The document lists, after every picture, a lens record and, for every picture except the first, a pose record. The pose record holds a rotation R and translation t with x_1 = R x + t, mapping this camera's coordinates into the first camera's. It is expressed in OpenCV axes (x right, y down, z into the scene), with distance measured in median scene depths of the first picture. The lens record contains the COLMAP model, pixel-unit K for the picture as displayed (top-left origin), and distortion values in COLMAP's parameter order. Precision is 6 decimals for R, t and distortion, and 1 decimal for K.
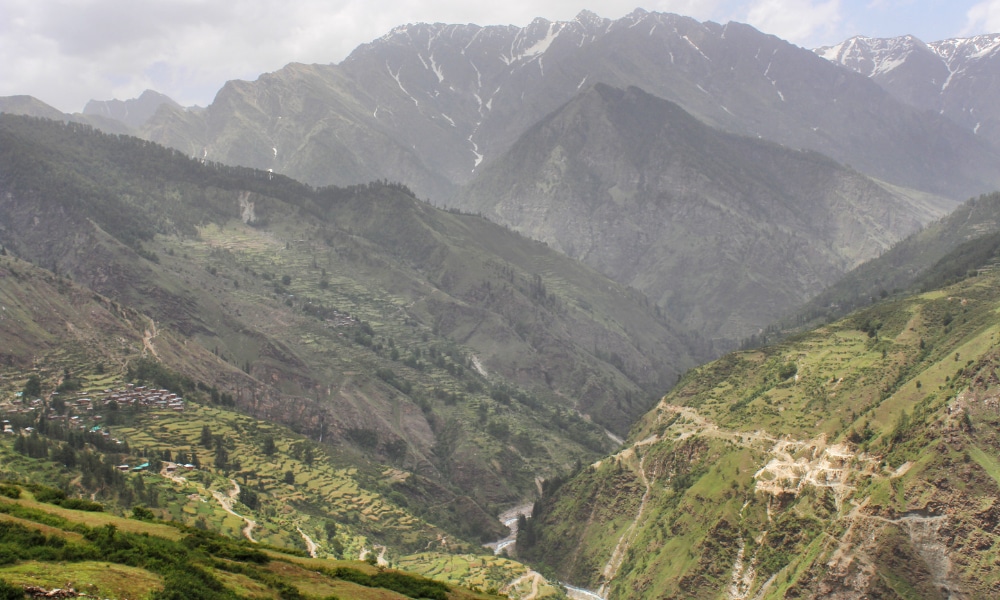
lens RADIAL K [[1108.4, 0, 500.0], [0, 1108.4, 300.0], [0, 0, 1]] dist [-0.041408, -0.004946]
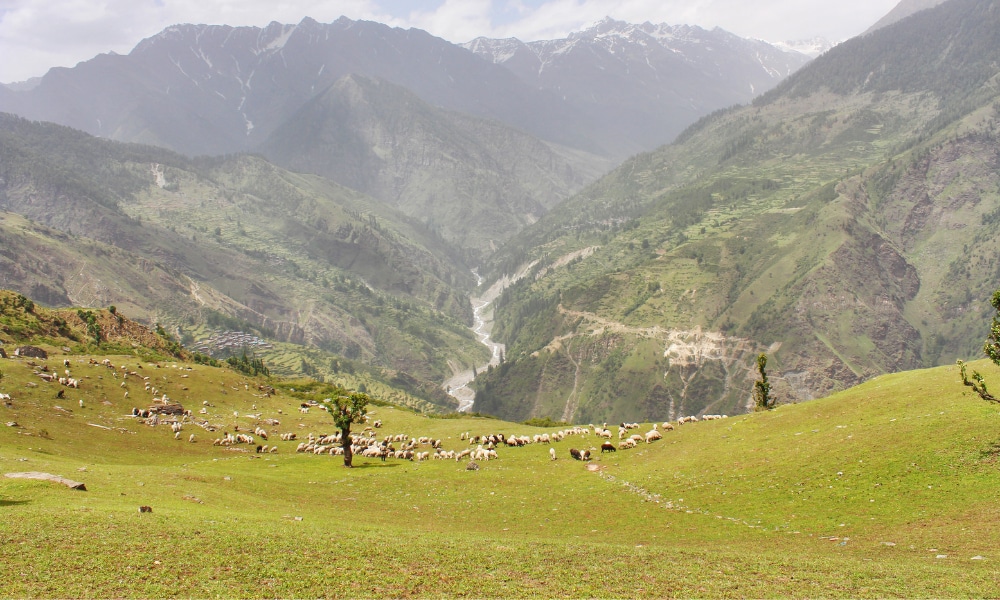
lens RADIAL K [[745.4, 0, 500.1], [0, 745.4, 261.2], [0, 0, 1]] dist [-0.091014, 0.002358]
pose [[0.947139, -0.062579, 0.314662, -0.279518], [0.042778, 0.996668, 0.069451, -0.055047], [-0.317960, -0.052319, 0.946660, 0.038832]]
